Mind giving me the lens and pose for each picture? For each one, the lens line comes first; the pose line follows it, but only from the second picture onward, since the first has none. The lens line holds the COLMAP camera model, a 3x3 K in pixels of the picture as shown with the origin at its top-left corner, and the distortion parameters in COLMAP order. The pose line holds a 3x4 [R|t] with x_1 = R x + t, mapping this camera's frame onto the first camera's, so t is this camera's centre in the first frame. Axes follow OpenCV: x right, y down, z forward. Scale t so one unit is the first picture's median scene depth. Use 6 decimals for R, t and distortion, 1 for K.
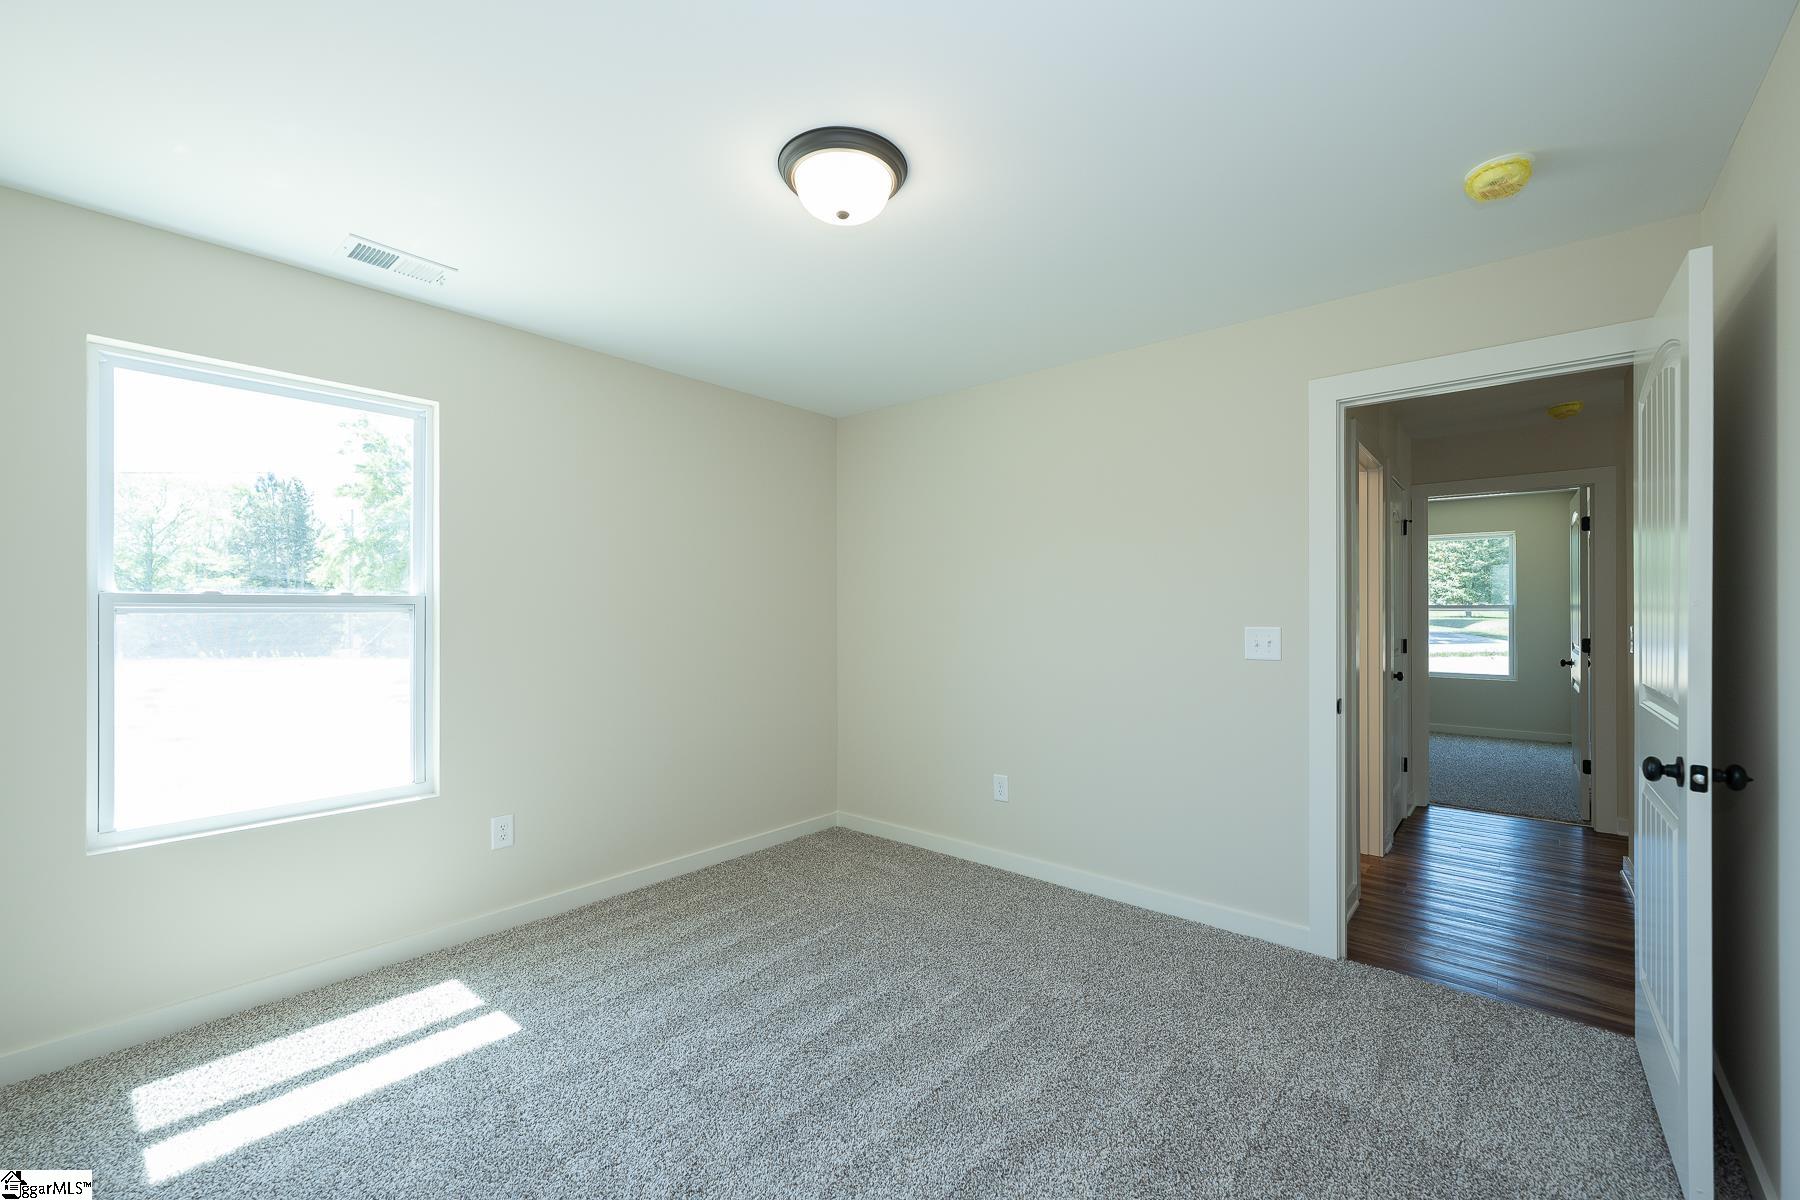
lens RADIAL K [[716.4, 0, 899.2], [0, 716.4, 599.1], [0, 0, 1]] dist [-0.000658, -0.000215]
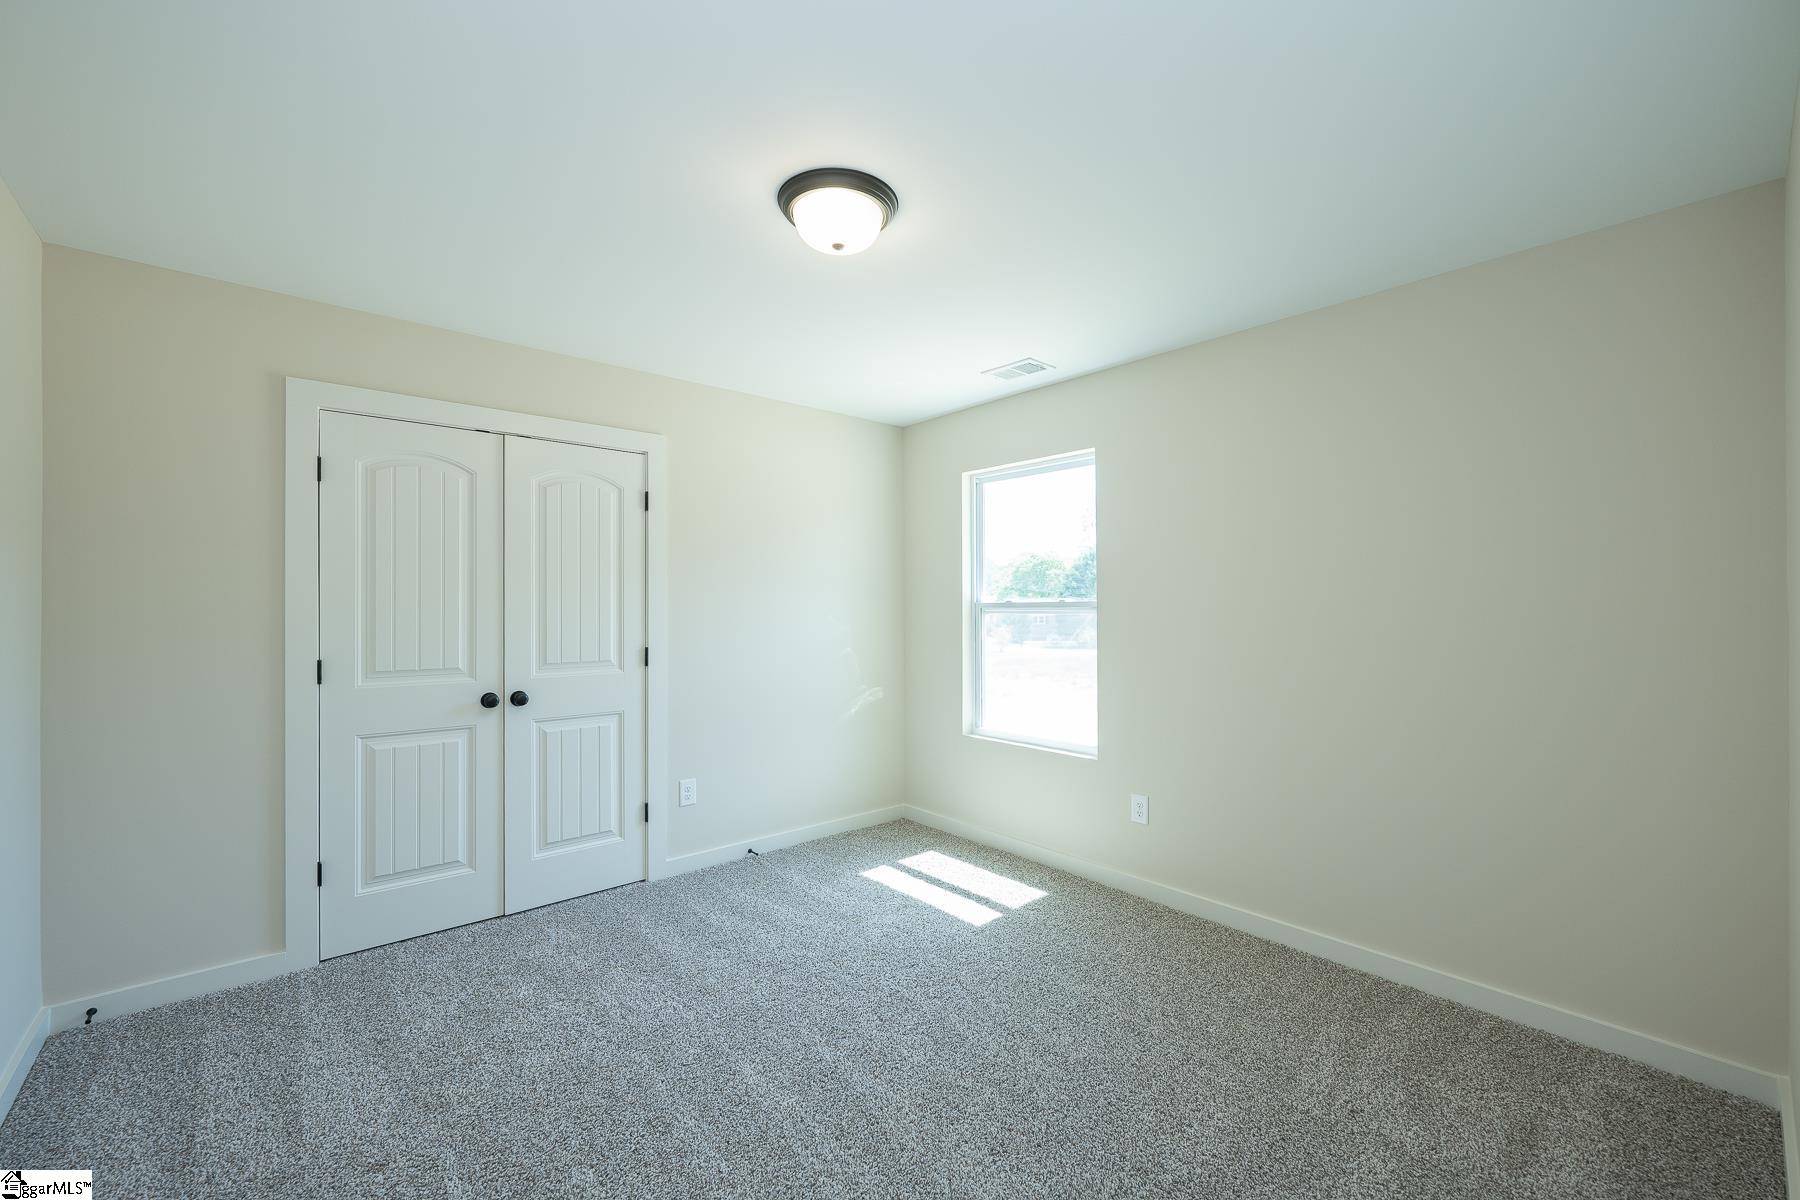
lens RADIAL K [[716.4, 0, 899.2], [0, 716.4, 599.1], [0, 0, 1]] dist [-0.000658, -0.000215]
pose [[-0.122618, -0.010796, -0.992395, 0.779841], [0.010142, 0.999875, -0.012130, 0.004098], [0.992402, -0.011552, -0.122493, 0.966096]]
